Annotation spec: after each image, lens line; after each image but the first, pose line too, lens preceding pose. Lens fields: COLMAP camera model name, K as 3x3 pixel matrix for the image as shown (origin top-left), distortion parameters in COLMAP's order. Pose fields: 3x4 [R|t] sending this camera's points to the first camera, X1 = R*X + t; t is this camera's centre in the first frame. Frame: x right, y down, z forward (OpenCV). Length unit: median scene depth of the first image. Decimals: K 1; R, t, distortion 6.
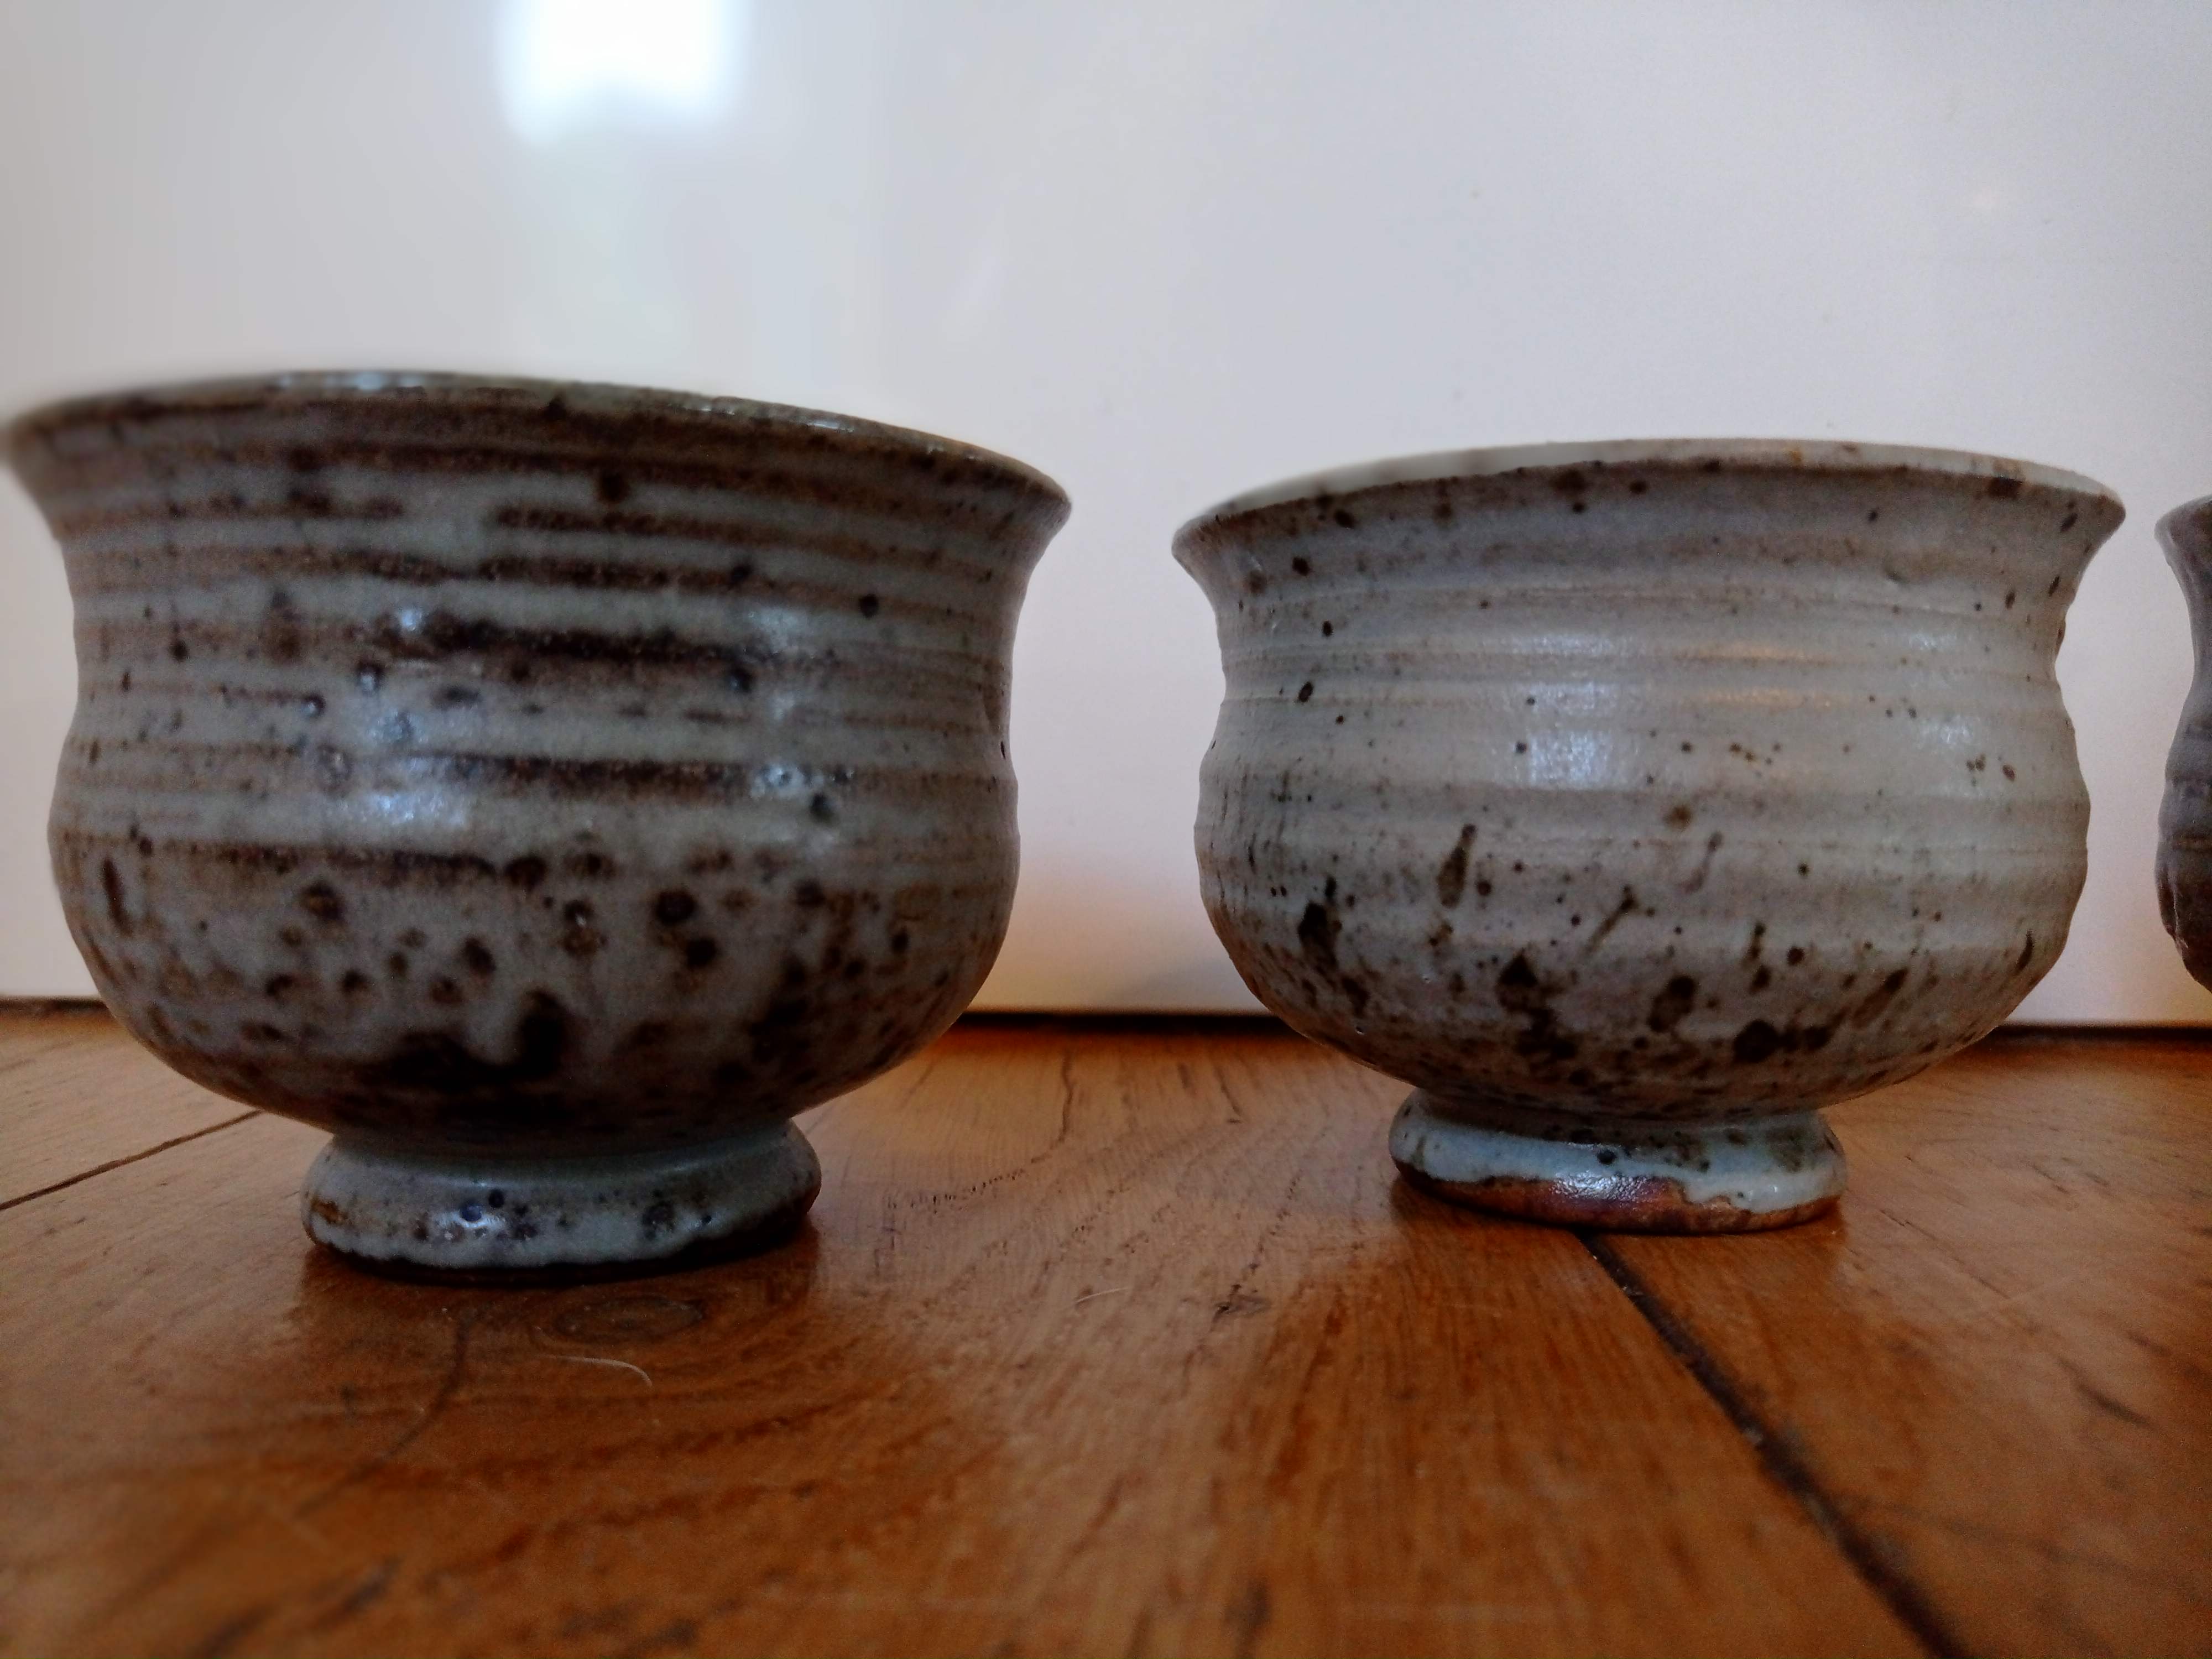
lens RADIAL K [[1620.5, 0, 1159.3], [0, 1620.5, 821.4], [0, 0, 1]] dist [0.049477, -0.100759]
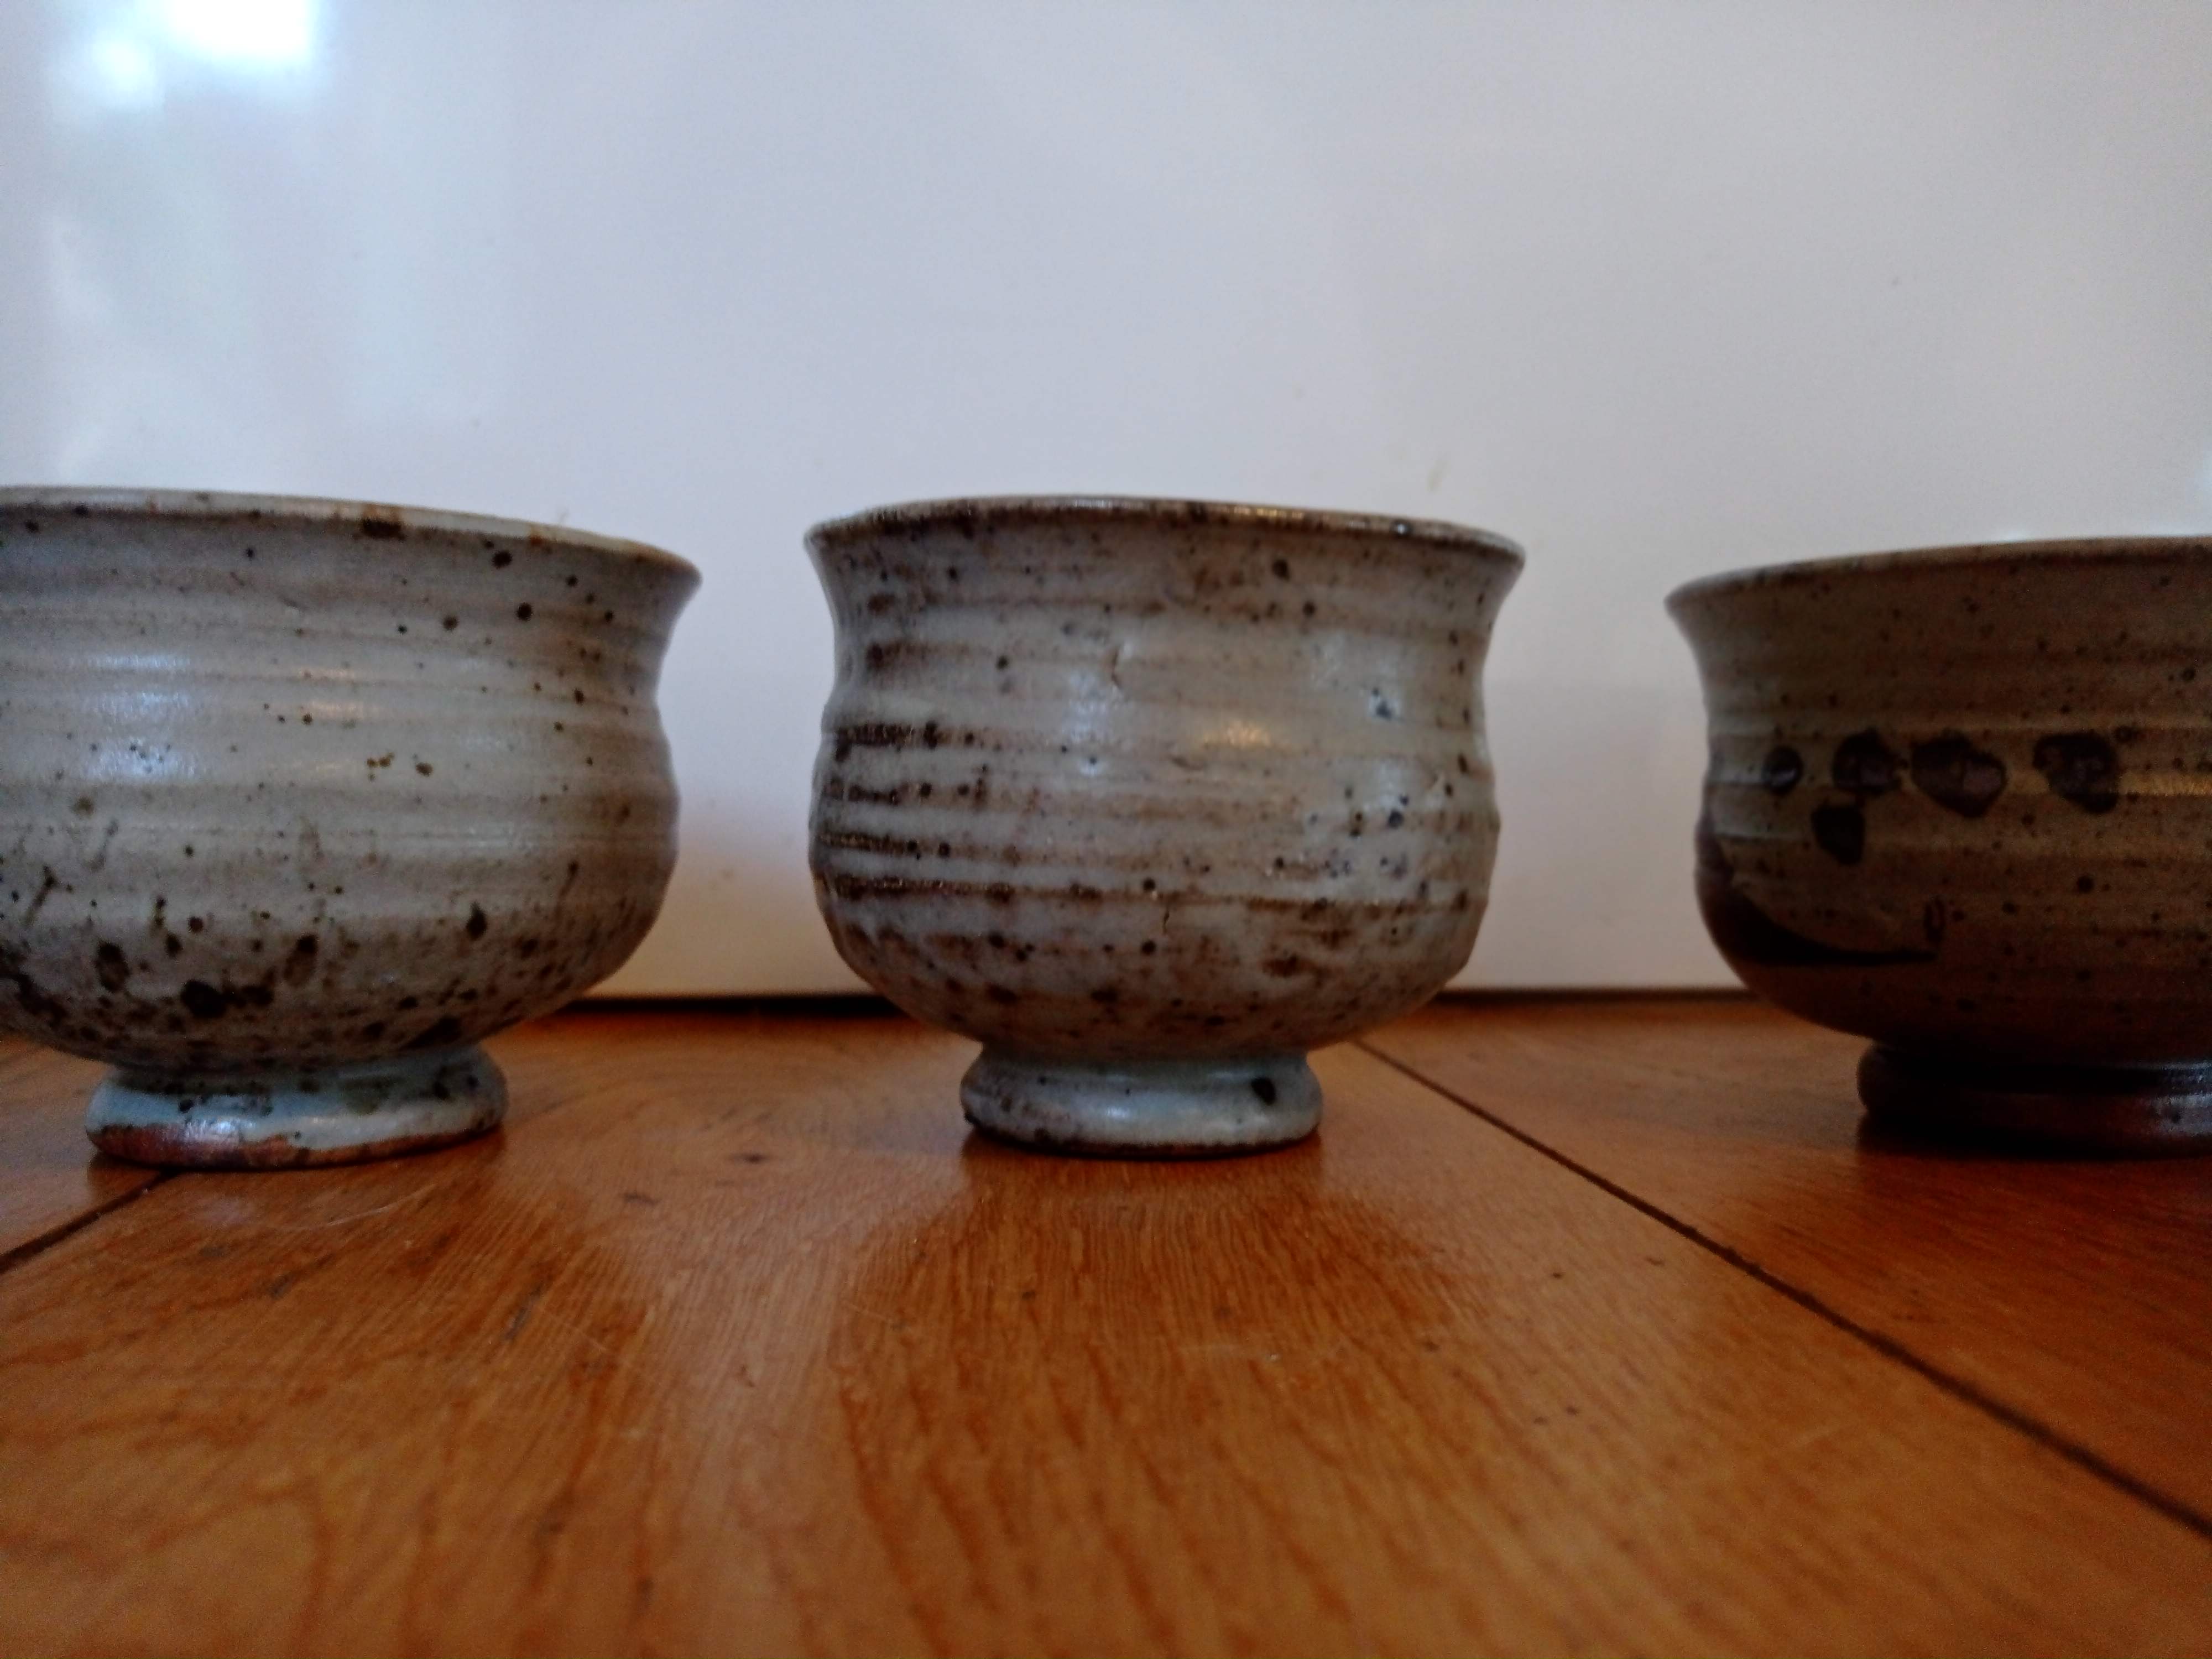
lens RADIAL K [[1620.5, 0, 1159.3], [0, 1620.5, 821.4], [0, 0, 1]] dist [0.049477, -0.100759]
pose [[0.993754, -0.005201, 0.111473, 0.950082], [0.005652, 0.999977, -0.003725, 0.016229], [-0.111451, 0.004332, 0.993760, -0.248710]]
